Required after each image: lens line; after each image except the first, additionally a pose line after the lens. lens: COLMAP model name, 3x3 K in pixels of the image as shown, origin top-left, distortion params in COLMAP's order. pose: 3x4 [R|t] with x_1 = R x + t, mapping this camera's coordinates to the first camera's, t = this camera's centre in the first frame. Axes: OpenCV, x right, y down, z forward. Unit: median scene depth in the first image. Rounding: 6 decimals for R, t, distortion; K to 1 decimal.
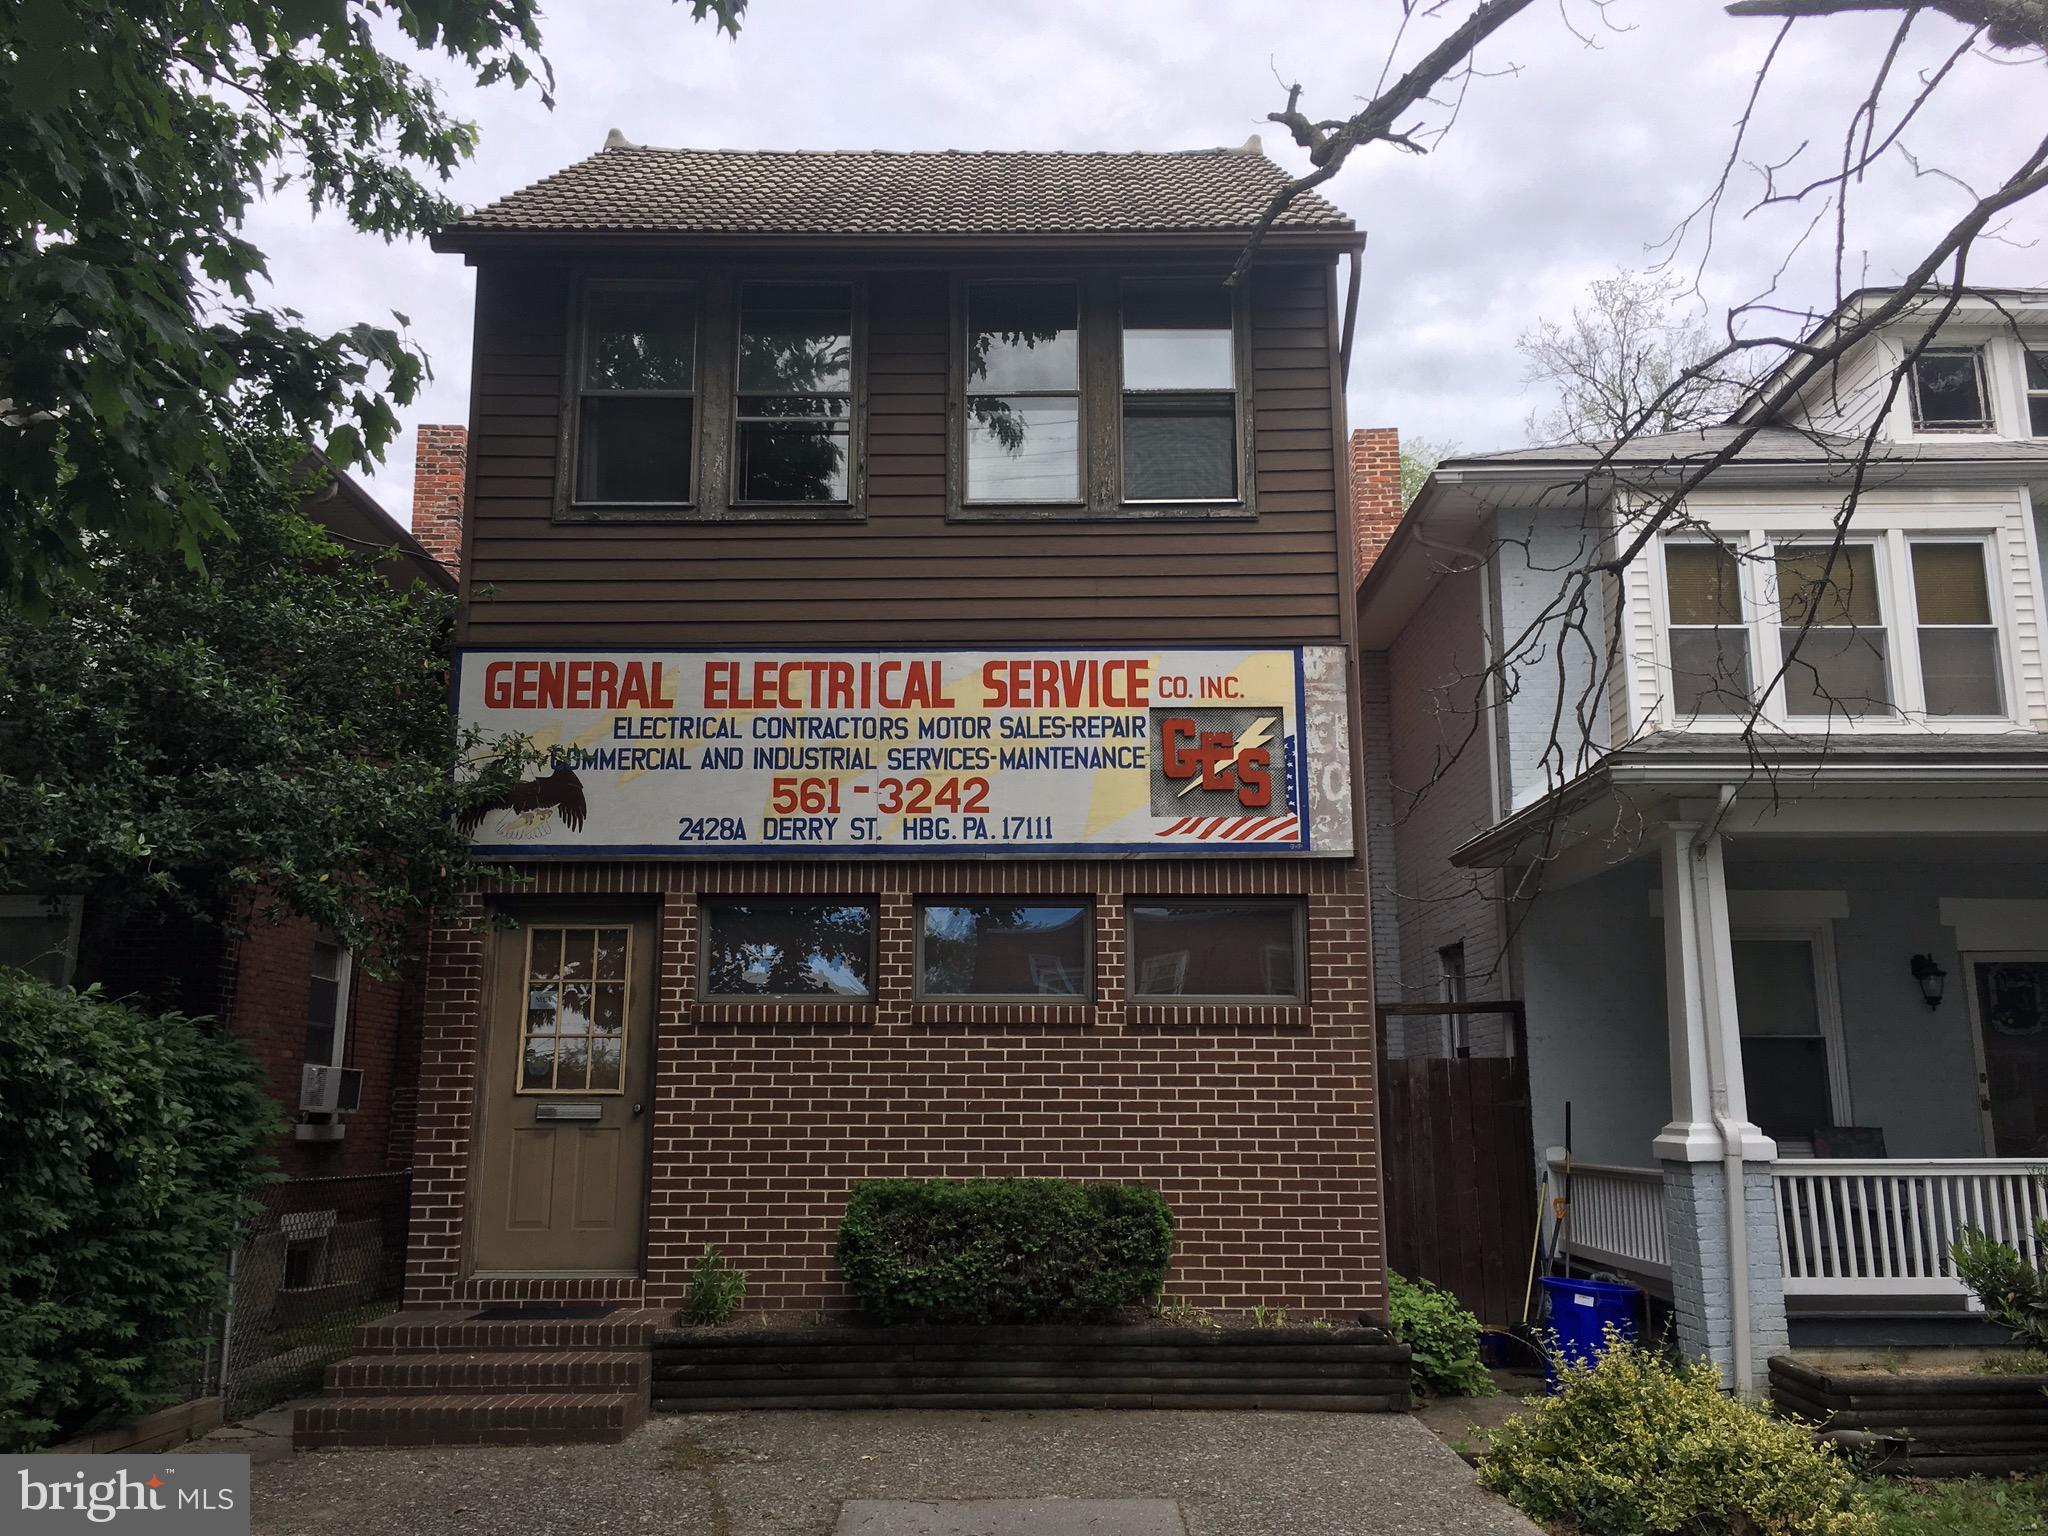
lens RADIAL K [[1783.3, 0, 1038.4], [0, 1783.3, 772.7], [0, 0, 1]] dist [0.069483, -0.076118]
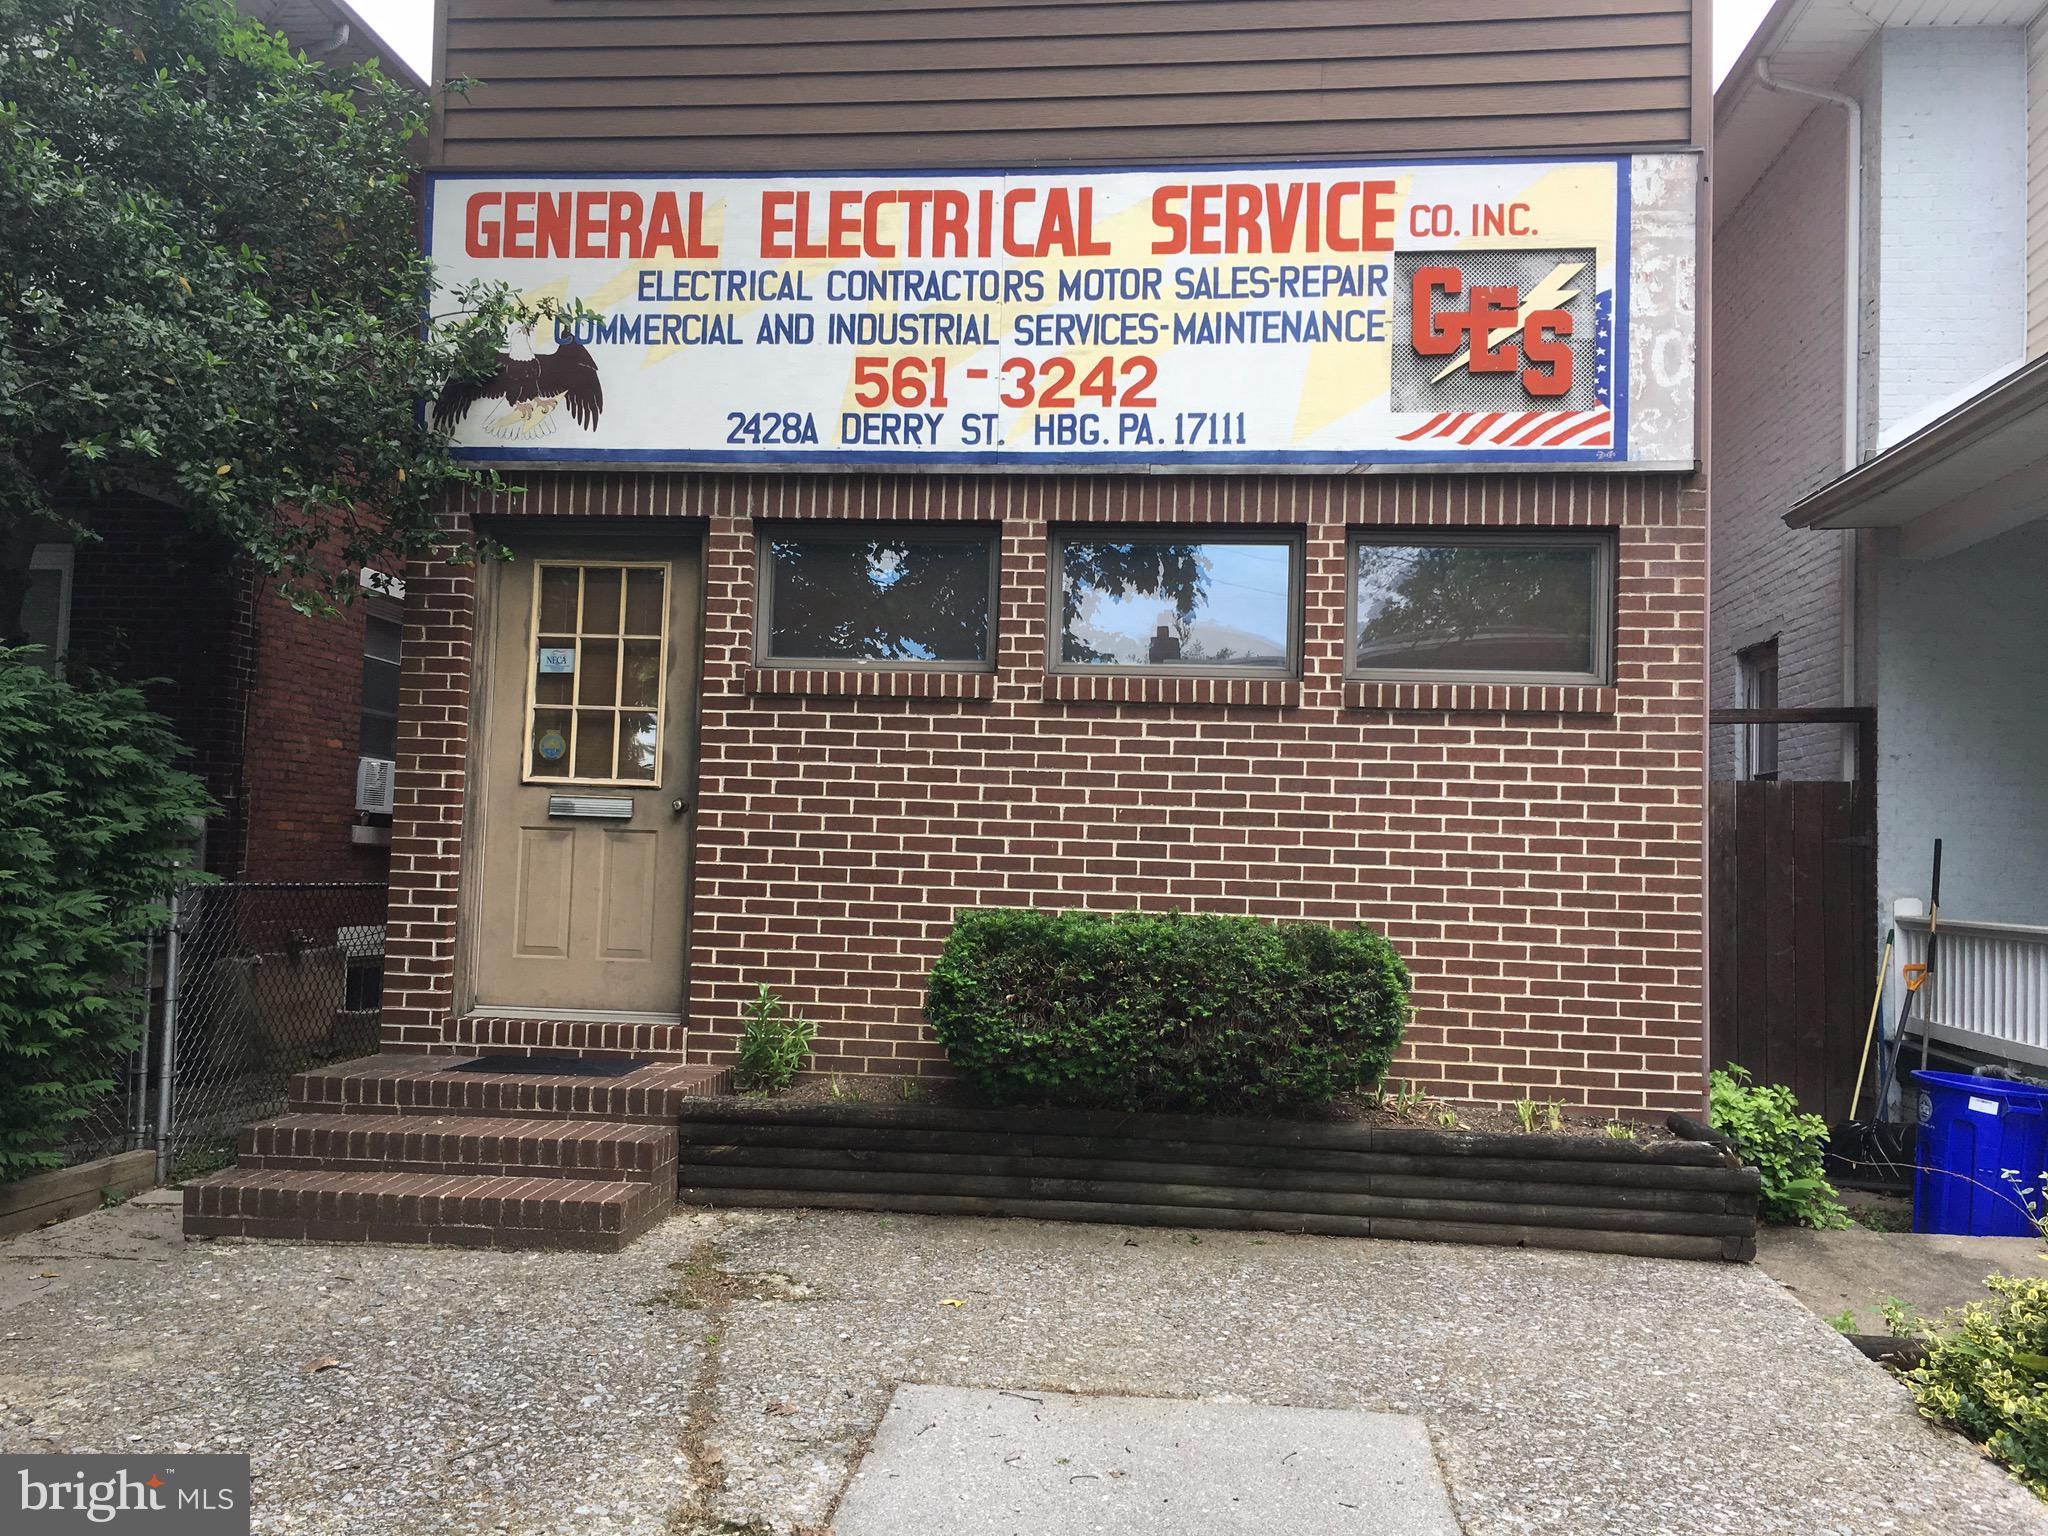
lens RADIAL K [[1783.3, 0, 1018.2], [0, 1783.3, 781.1], [0, 0, 1]] dist [0.069483, -0.076118]
pose [[0.993389, 0.024219, -0.112211, 0.001018], [-0.007692, 0.989338, 0.145435, 0.067741], [0.114537, -0.143610, 0.982984, 0.284906]]
